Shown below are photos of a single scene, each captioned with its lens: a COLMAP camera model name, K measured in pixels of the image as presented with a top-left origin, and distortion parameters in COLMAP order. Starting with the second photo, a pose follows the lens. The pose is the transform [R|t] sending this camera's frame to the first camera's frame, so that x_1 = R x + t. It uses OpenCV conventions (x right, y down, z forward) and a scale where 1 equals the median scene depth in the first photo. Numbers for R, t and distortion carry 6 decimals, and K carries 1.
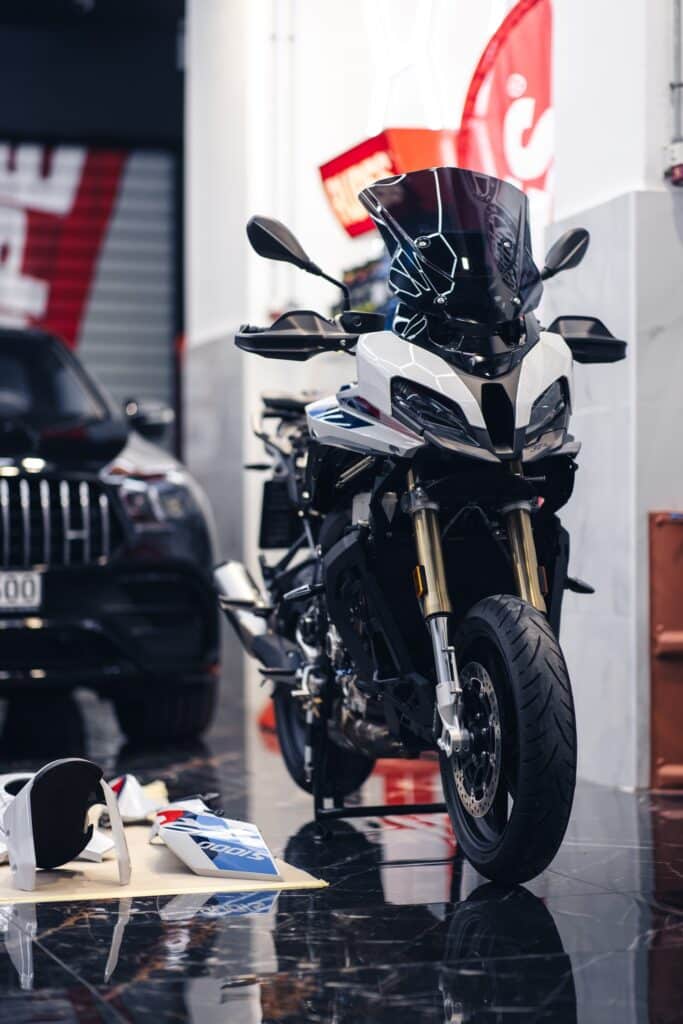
lens RADIAL K [[2485.2, 0, 341.5], [0, 2485.2, 512.0], [0, 0, 1]] dist [0.048309, -0.139712]
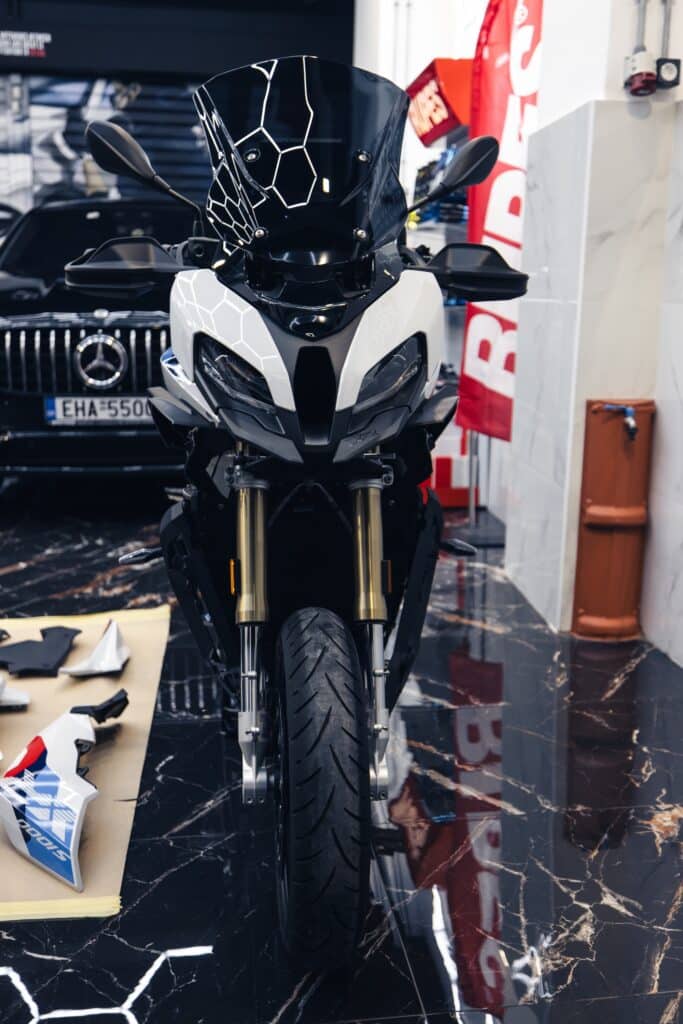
lens RADIAL K [[1040.2, 0, 340.4], [0, 1040.2, 498.8], [0, 0, 1]] dist [0.006270, 0.018502]
pose [[0.984269, 0.056158, -0.167512, 0.123440], [-0.018552, 0.975748, 0.218109, -0.075137], [0.175698, -0.211571, 0.961441, 0.668029]]
